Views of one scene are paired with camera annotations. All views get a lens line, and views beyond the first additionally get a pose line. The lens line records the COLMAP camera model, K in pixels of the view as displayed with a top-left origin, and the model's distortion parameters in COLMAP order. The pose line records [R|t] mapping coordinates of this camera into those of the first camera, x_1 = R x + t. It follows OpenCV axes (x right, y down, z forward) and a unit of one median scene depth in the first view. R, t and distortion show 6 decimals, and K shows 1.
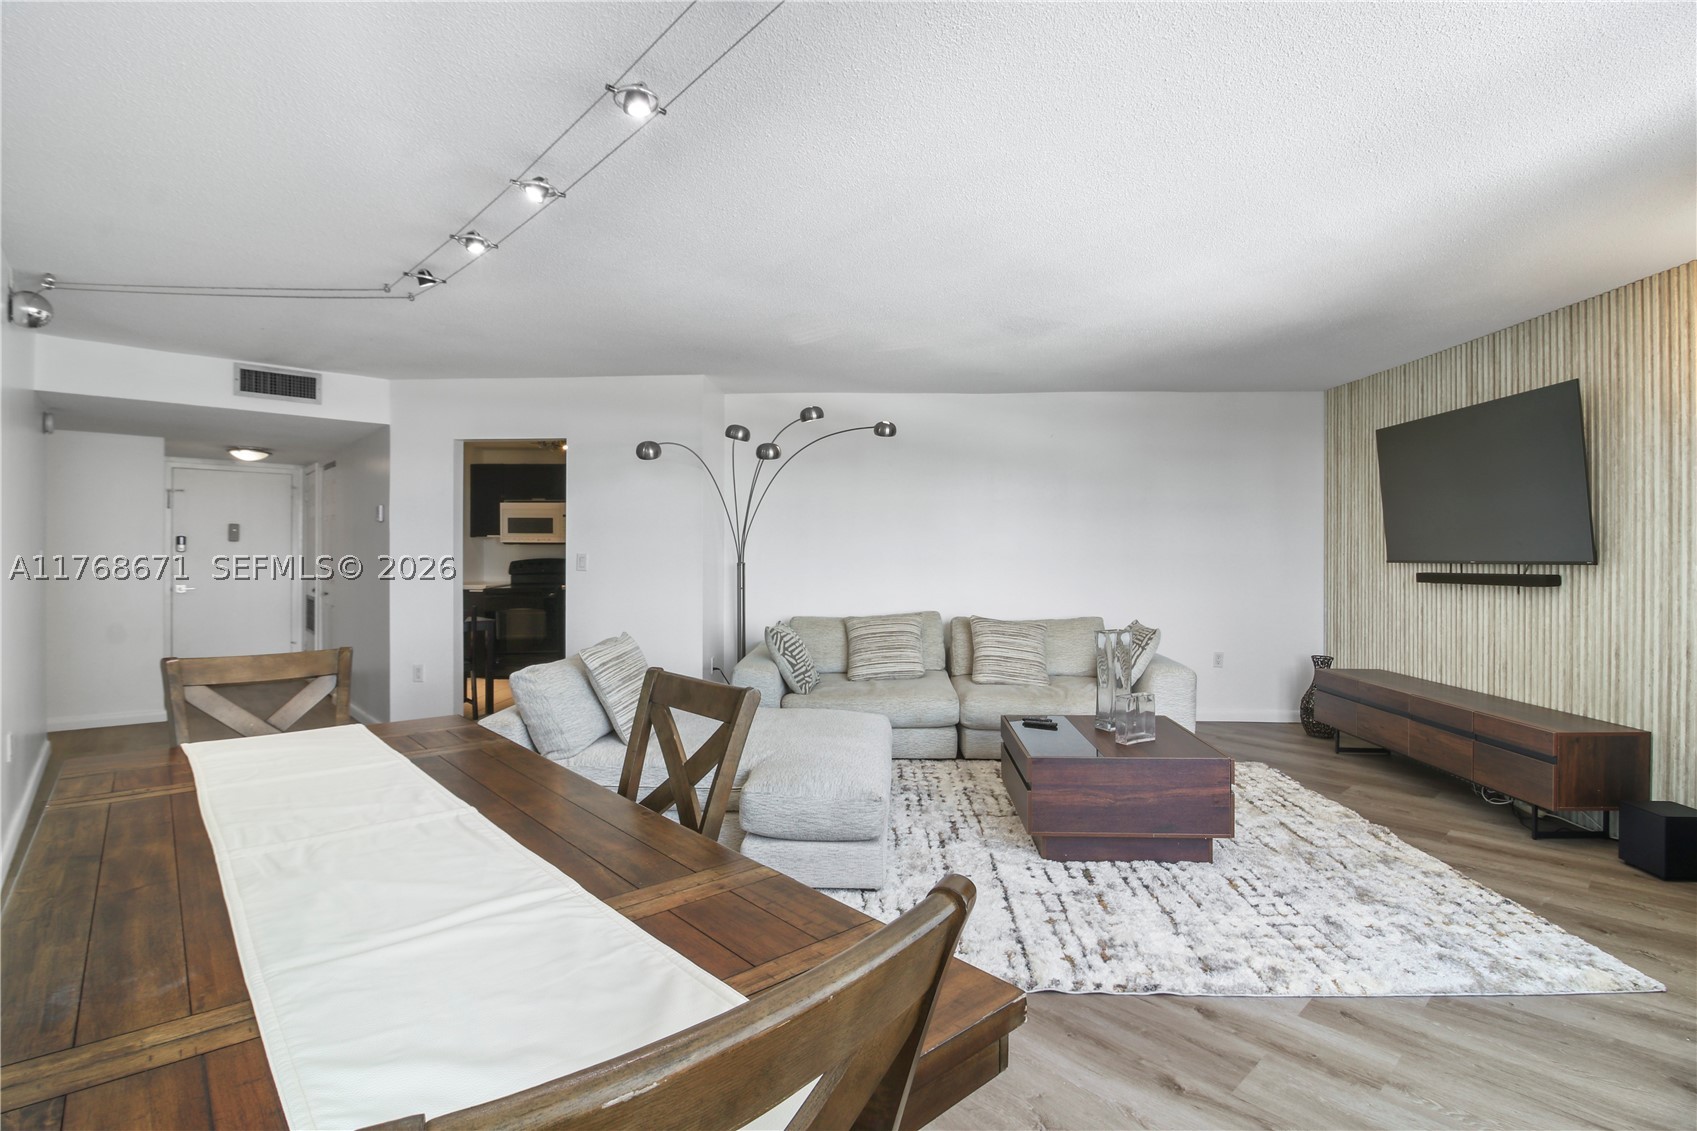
lens RADIAL K [[788.7, 0, 848.9], [0, 788.7, 555.3], [0, 0, 1]] dist [-0.000075, -0.012596]
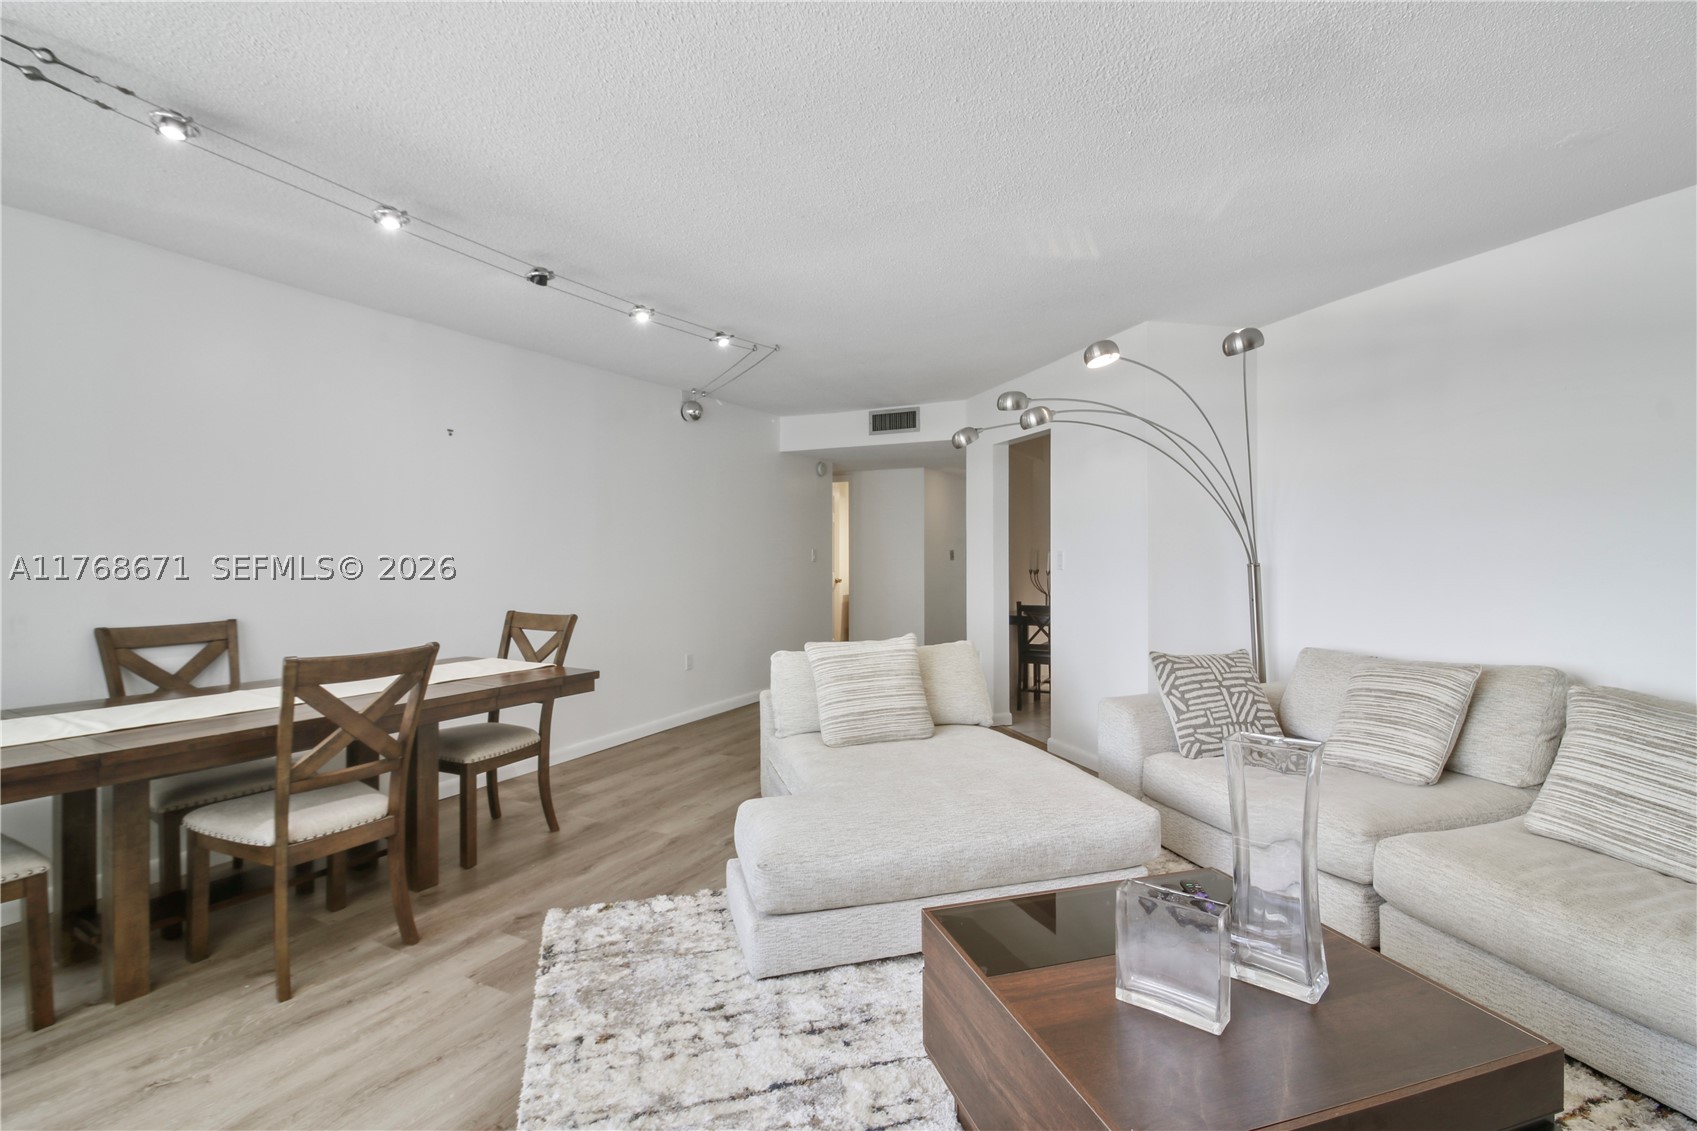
lens RADIAL K [[793.2, 0, 848.8], [0, 793.2, 553.3], [0, 0, 1]] dist [0.000275, -0.011864]
pose [[0.330838, 0.001082, -0.943687, 0.509085], [0.001935, 0.999996, 0.001825, -0.001711], [0.943686, -0.002430, 0.330835, 0.515933]]
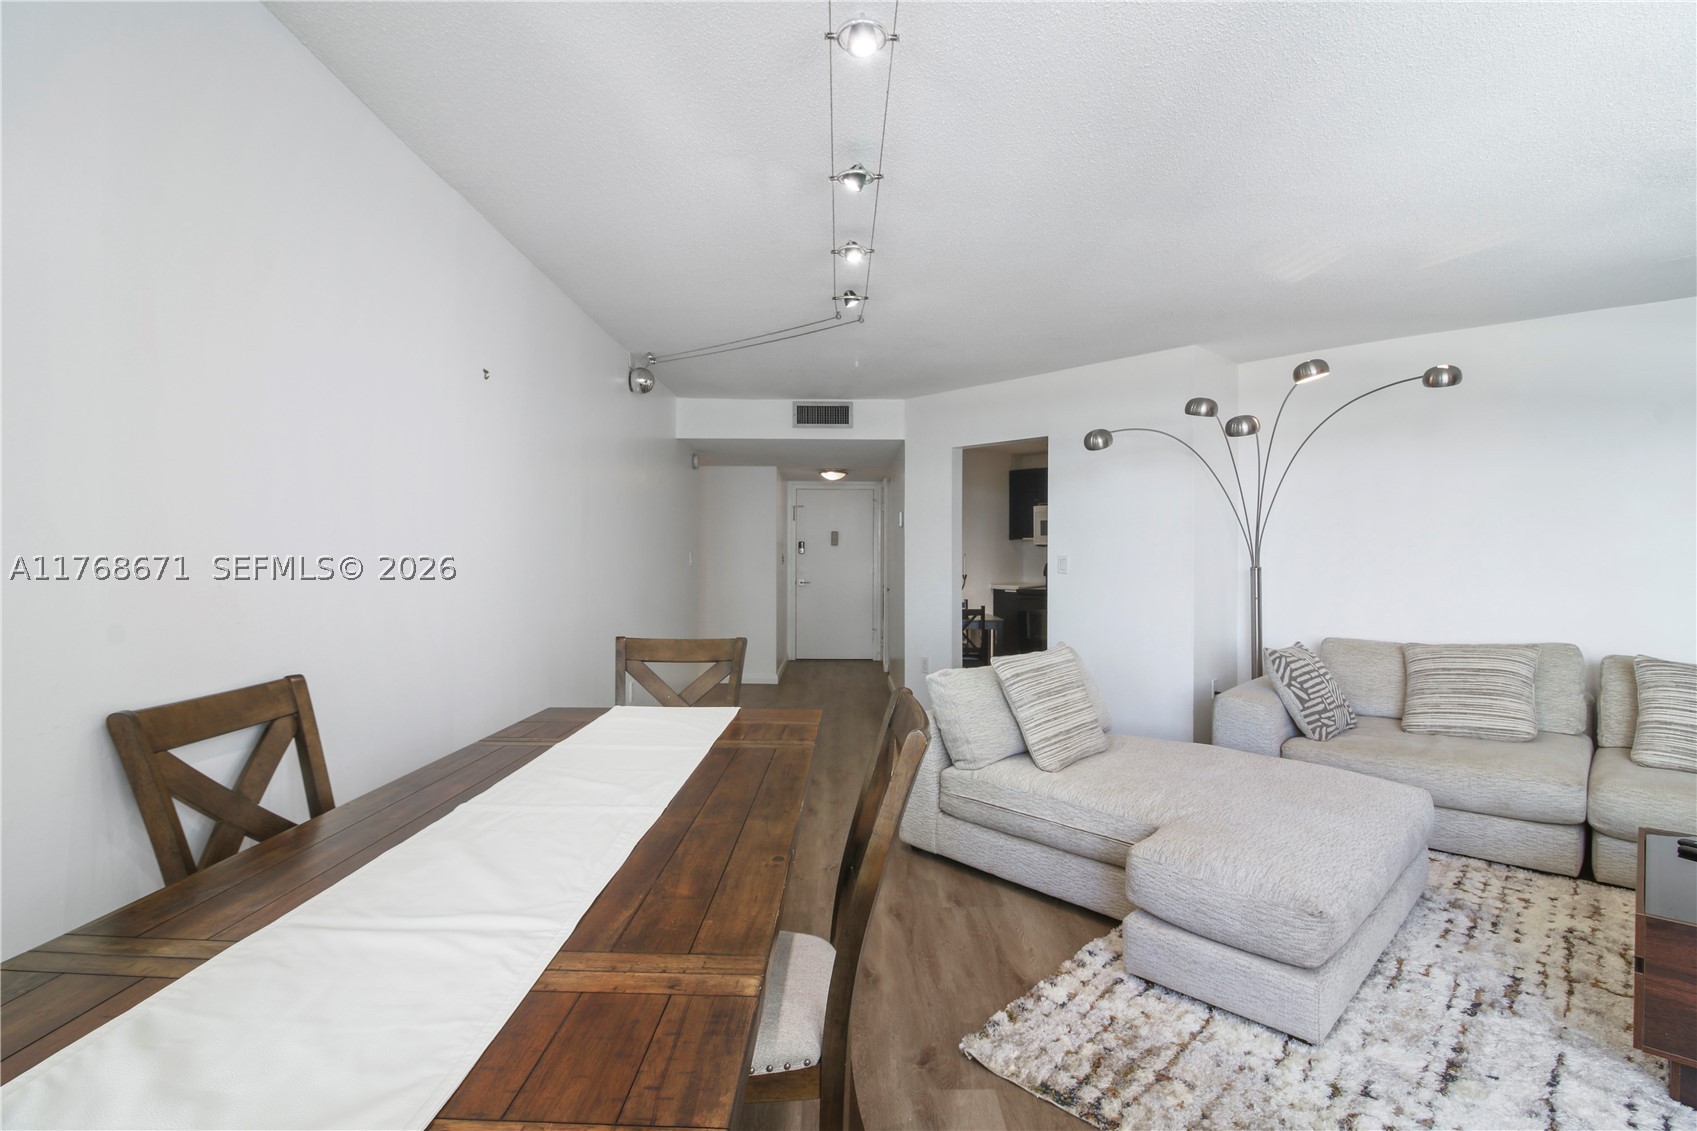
lens RADIAL K [[788.7, 0, 848.9], [0, 788.7, 555.3], [0, 0, 1]] dist [-0.000075, -0.012596]
pose [[0.739446, 0.000480, -0.673216, 0.123615], [-0.002221, 0.999996, -0.001727, -0.000325], [0.673213, 0.002772, 0.739444, 0.138048]]
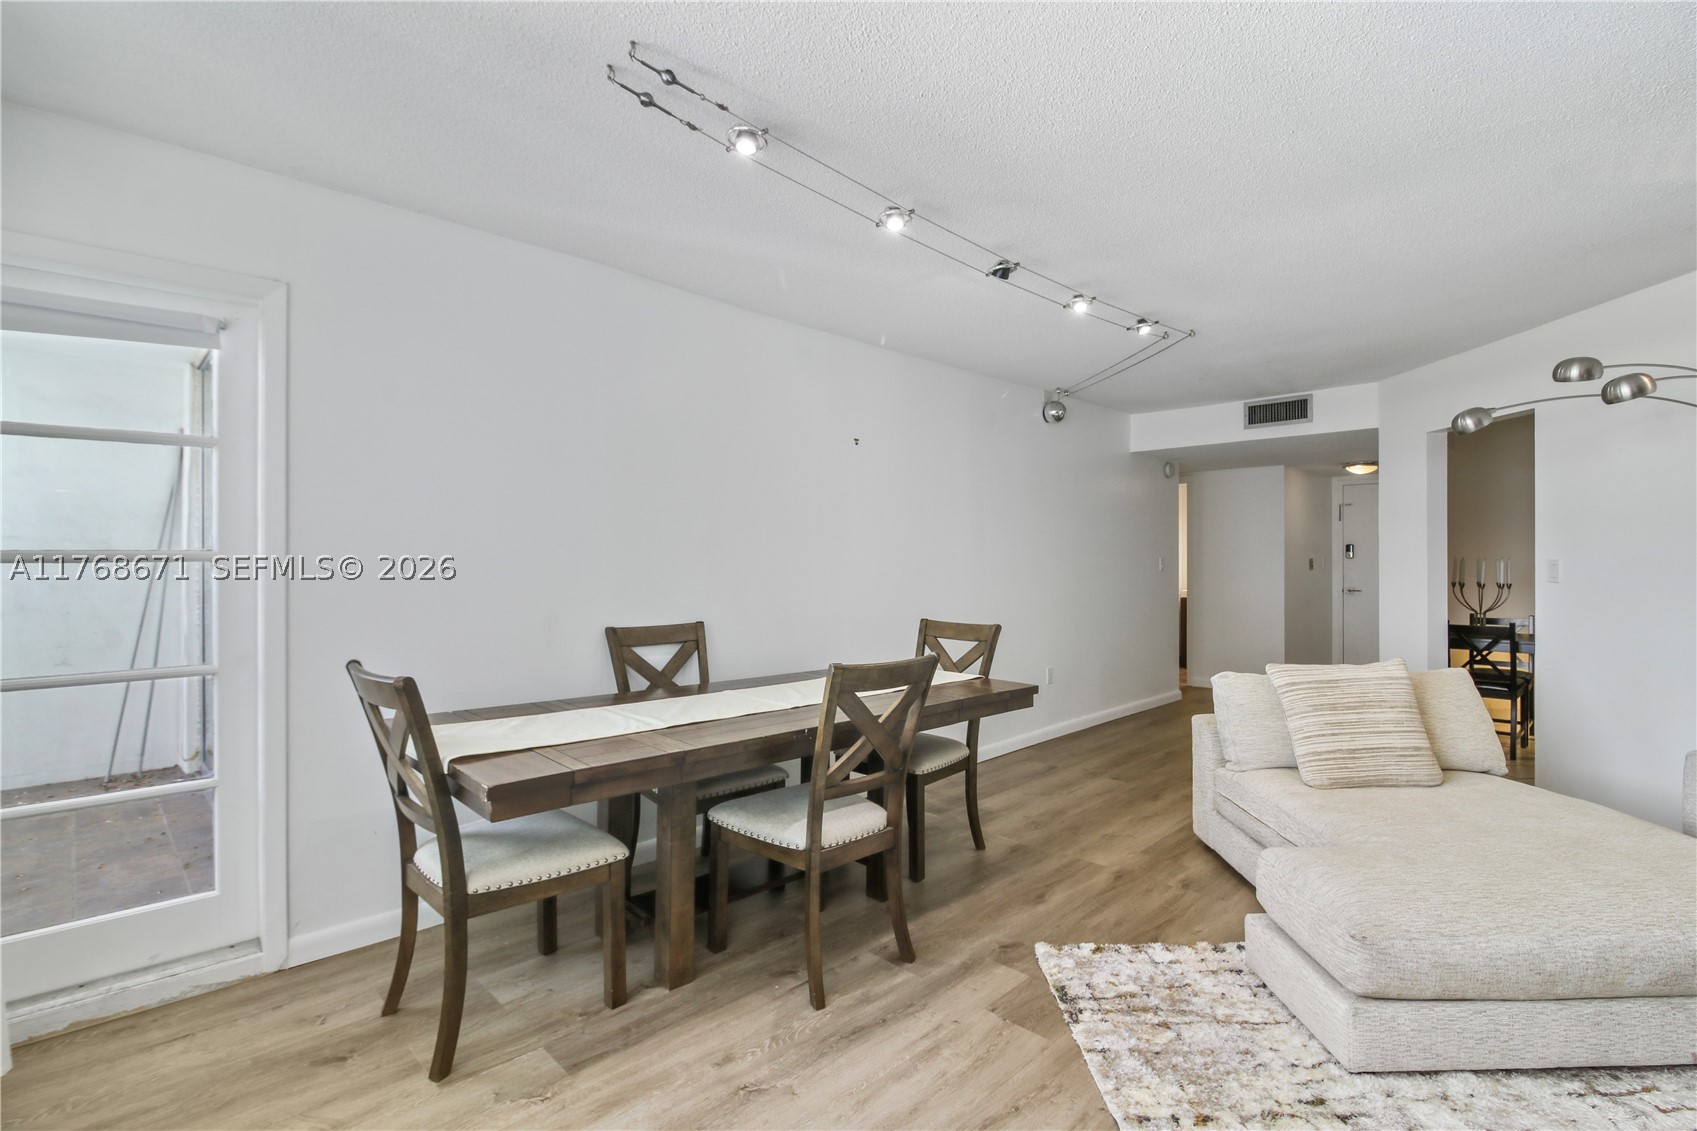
lens RADIAL K [[792.6, 0, 847.1], [0, 792.6, 557.8], [0, 0, 1]] dist [0.002149, -0.012919]
pose [[0.032596, -0.003319, -0.999463, 0.424851], [-0.000517, 0.999994, -0.003337, -0.000974], [0.999468, 0.000626, 0.032594, 0.349621]]
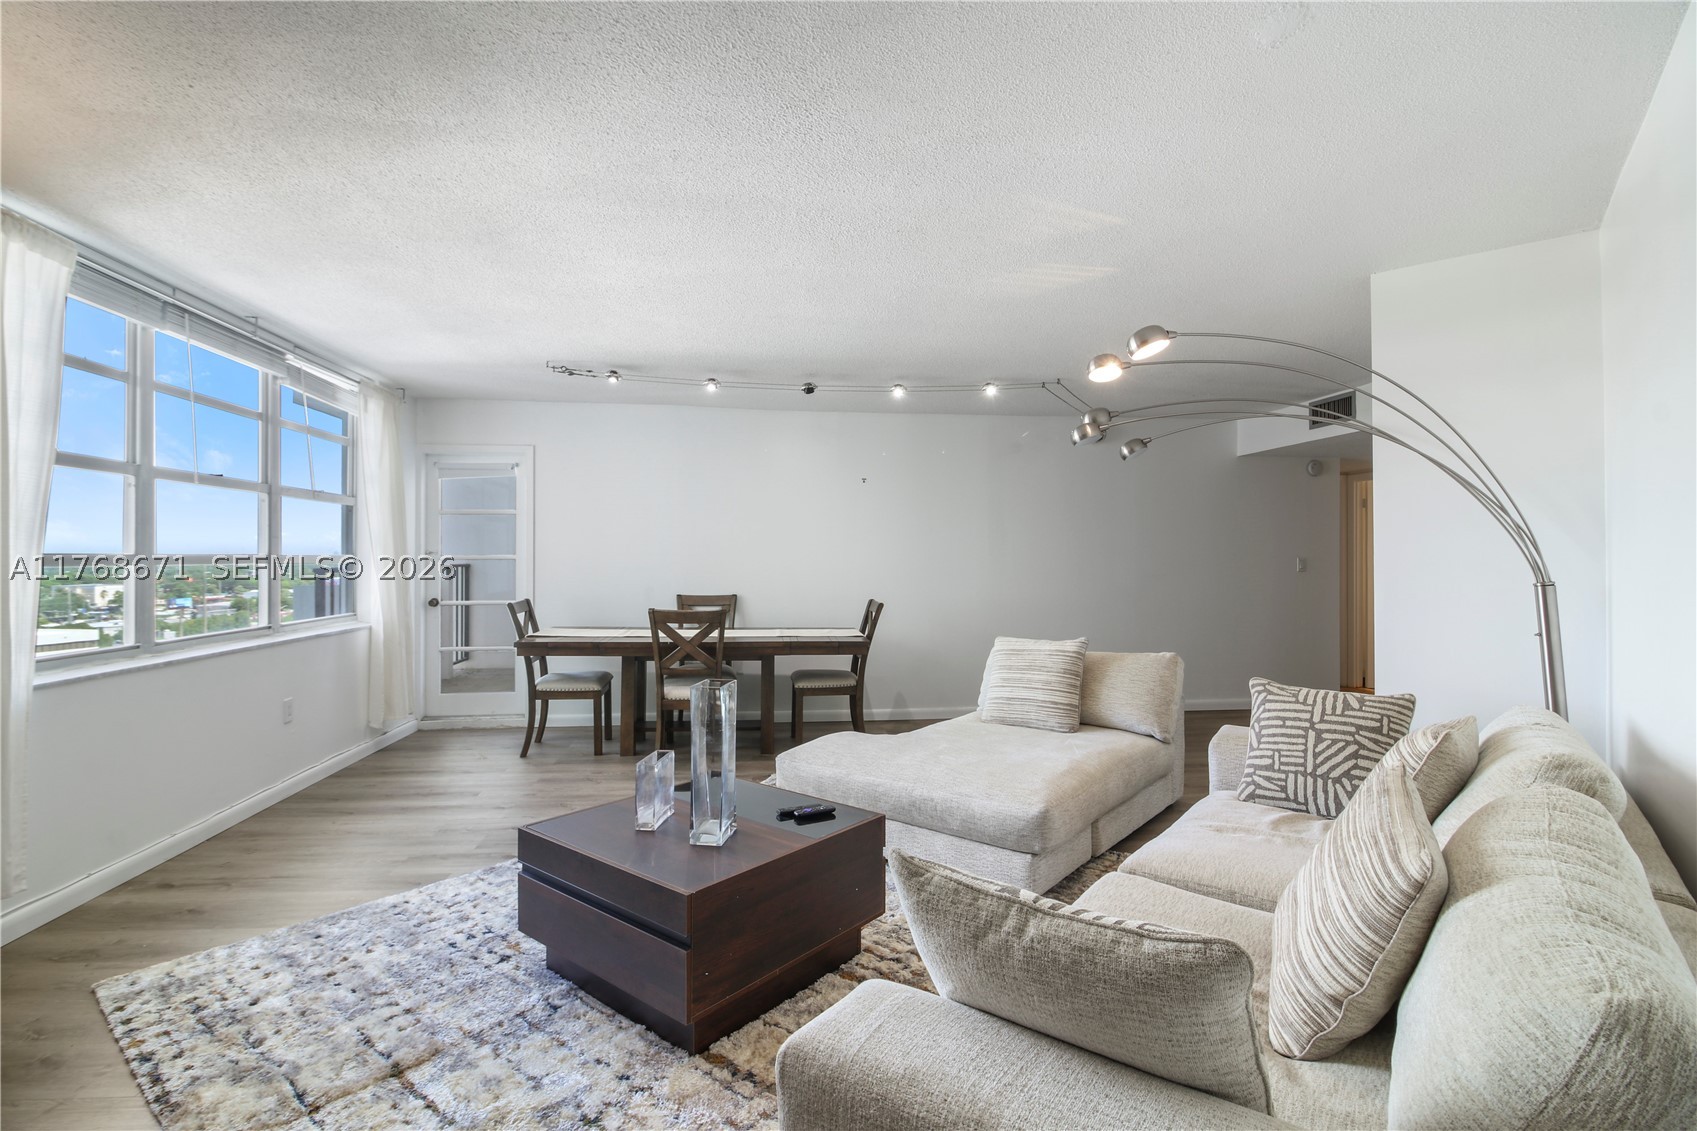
lens RADIAL K [[784.7, 0, 849.0], [0, 784.7, 551.7], [0, 0, 1]] dist [0.000217, -0.012581]
pose [[-0.586852, -0.007041, -0.809663, 0.615851], [-0.001402, 0.999970, -0.007680, -0.005269], [0.809693, -0.003372, -0.586844, 1.145832]]
